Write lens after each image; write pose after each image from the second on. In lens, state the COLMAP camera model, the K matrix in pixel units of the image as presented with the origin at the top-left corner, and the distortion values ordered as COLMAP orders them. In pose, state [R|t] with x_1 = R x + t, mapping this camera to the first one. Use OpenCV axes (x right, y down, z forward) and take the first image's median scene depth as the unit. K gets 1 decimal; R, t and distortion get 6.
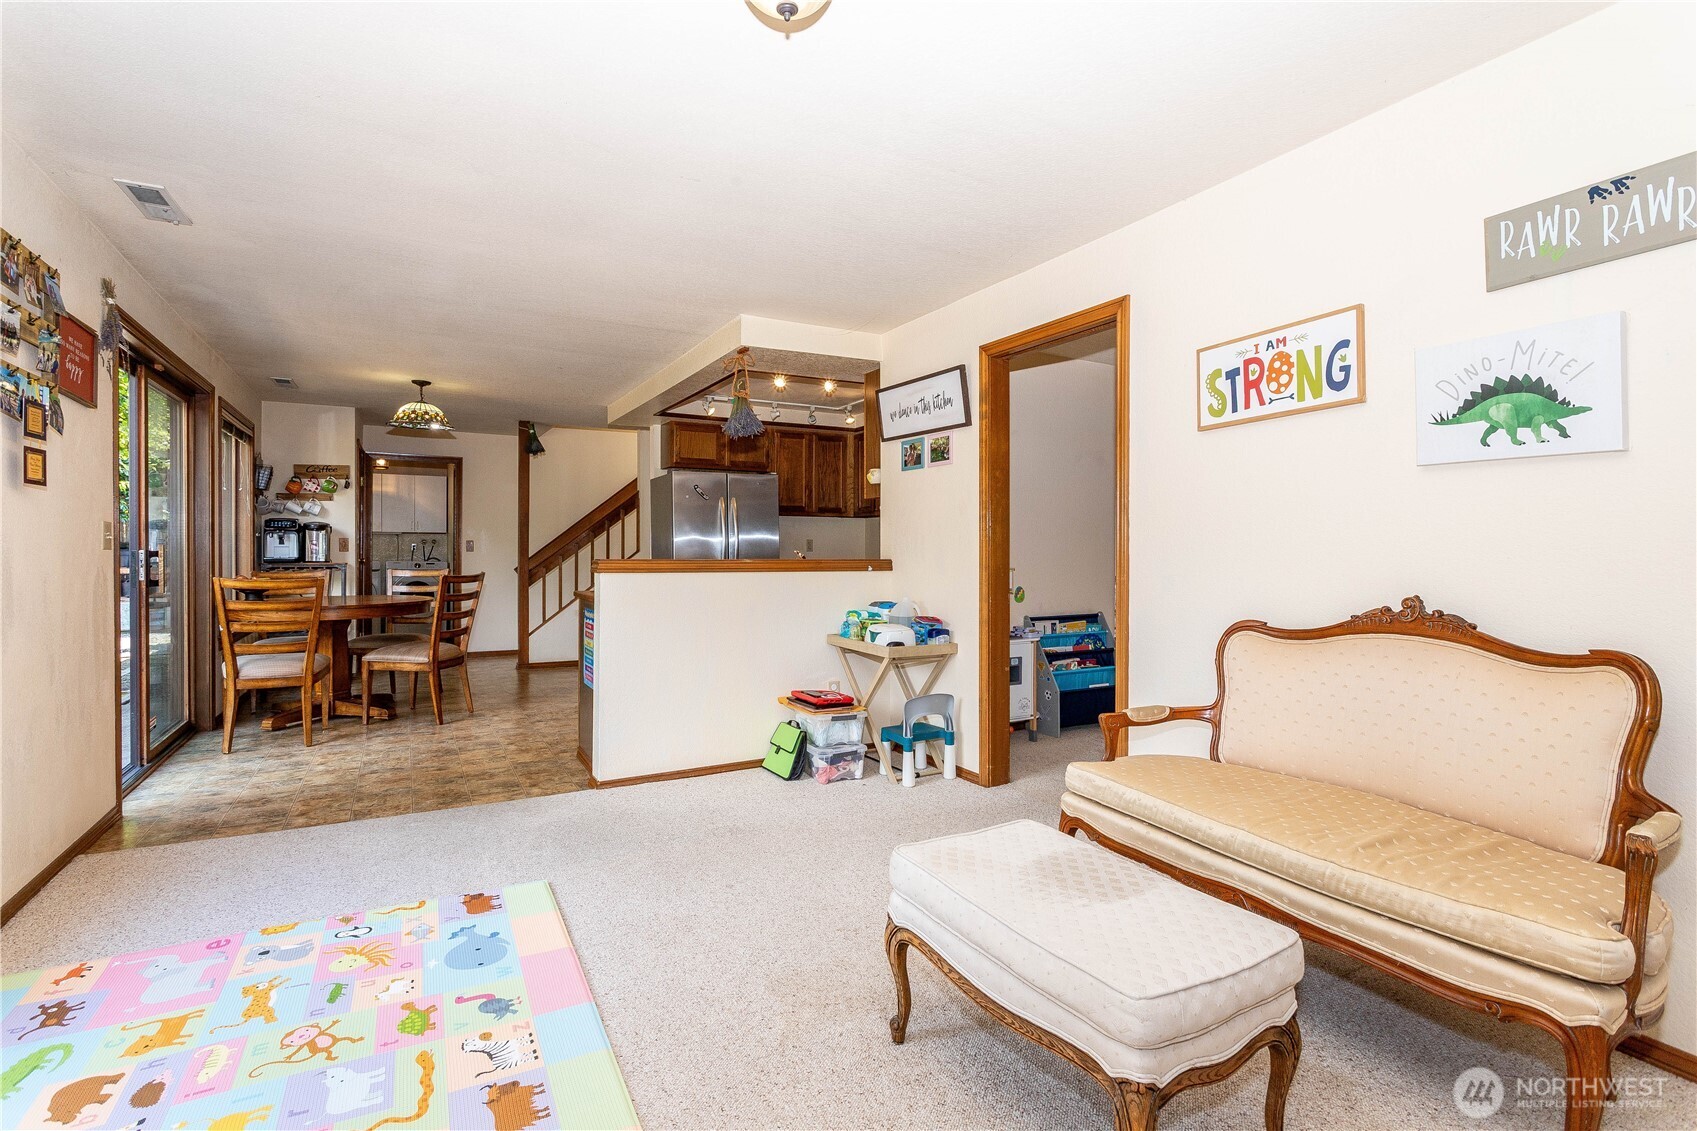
lens RADIAL K [[798.7, 0, 835.1], [0, 798.7, 551.9], [0, 0, 1]] dist [-0.004307, 0.002429]
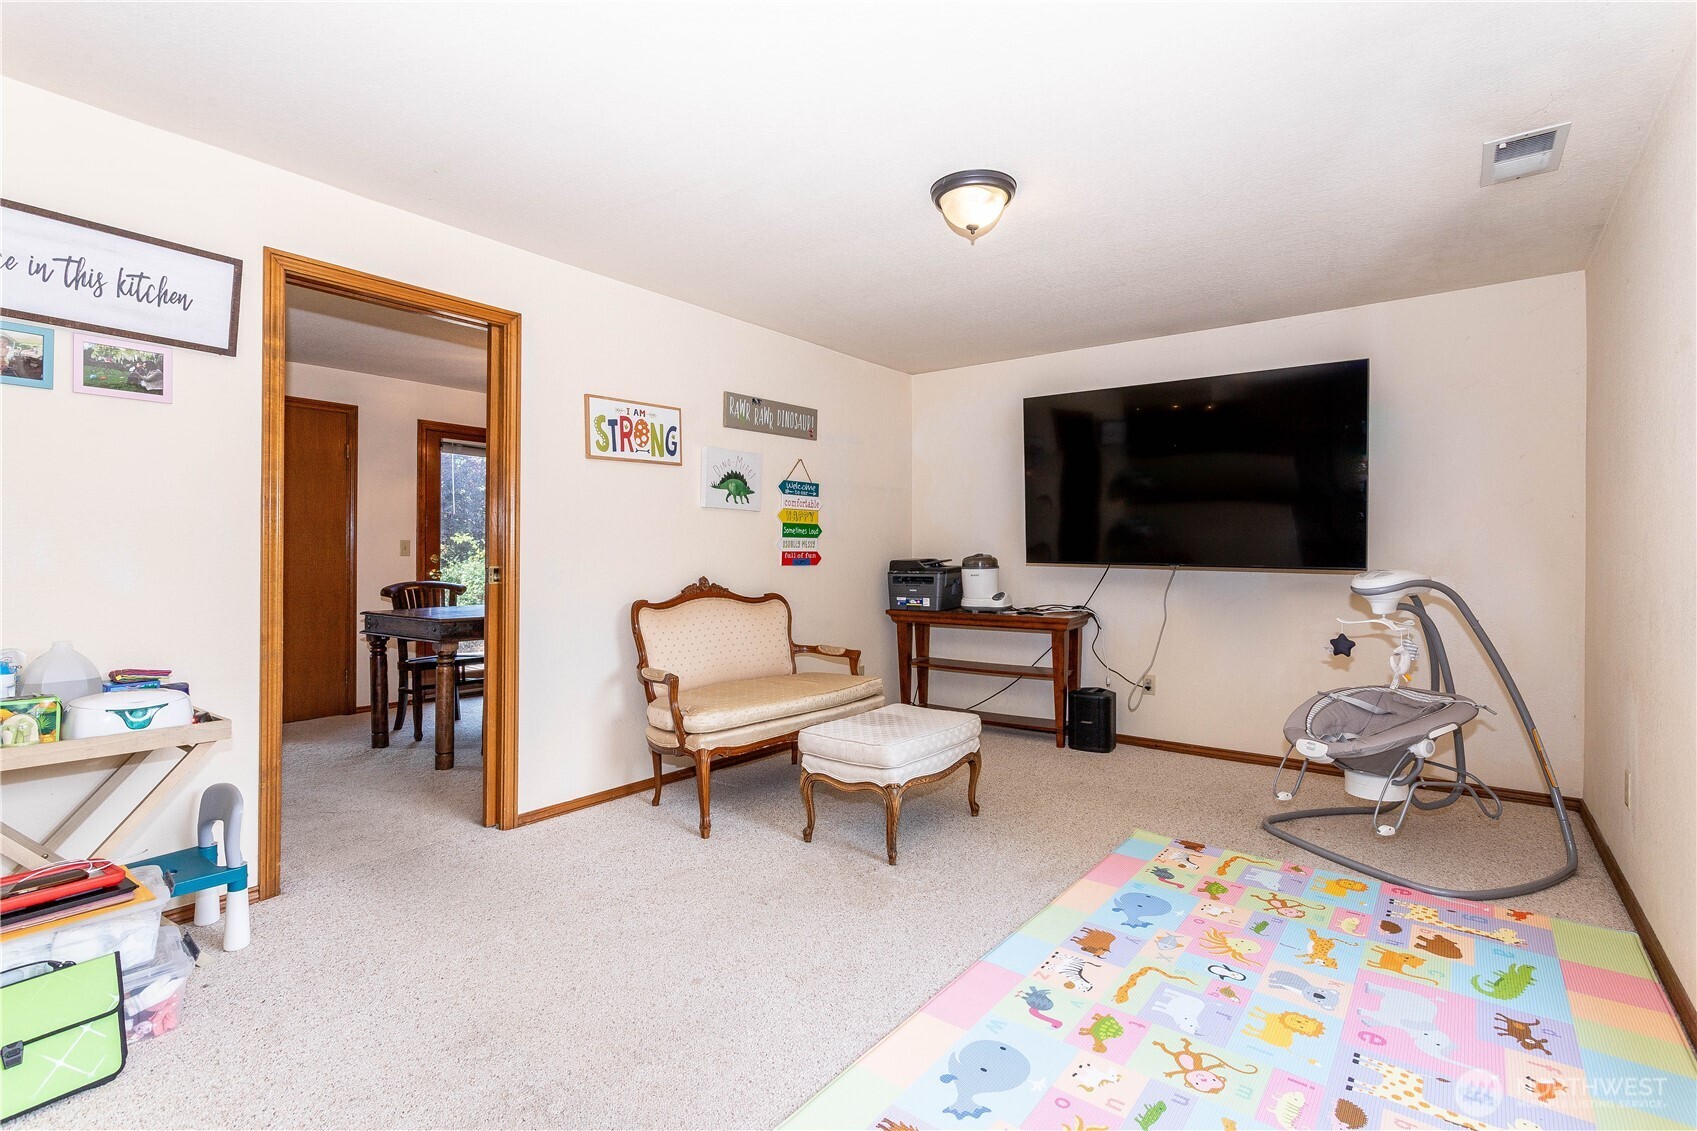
lens RADIAL K [[798.7, 0, 841.5], [0, 798.7, 557.5], [0, 0, 1]] dist [-0.004307, 0.002429]
pose [[-0.409856, -0.008550, 0.912110, -1.030386], [-0.003370, 0.999963, 0.007859, -0.005180], [-0.912144, 0.000147, -0.409870, 1.359958]]
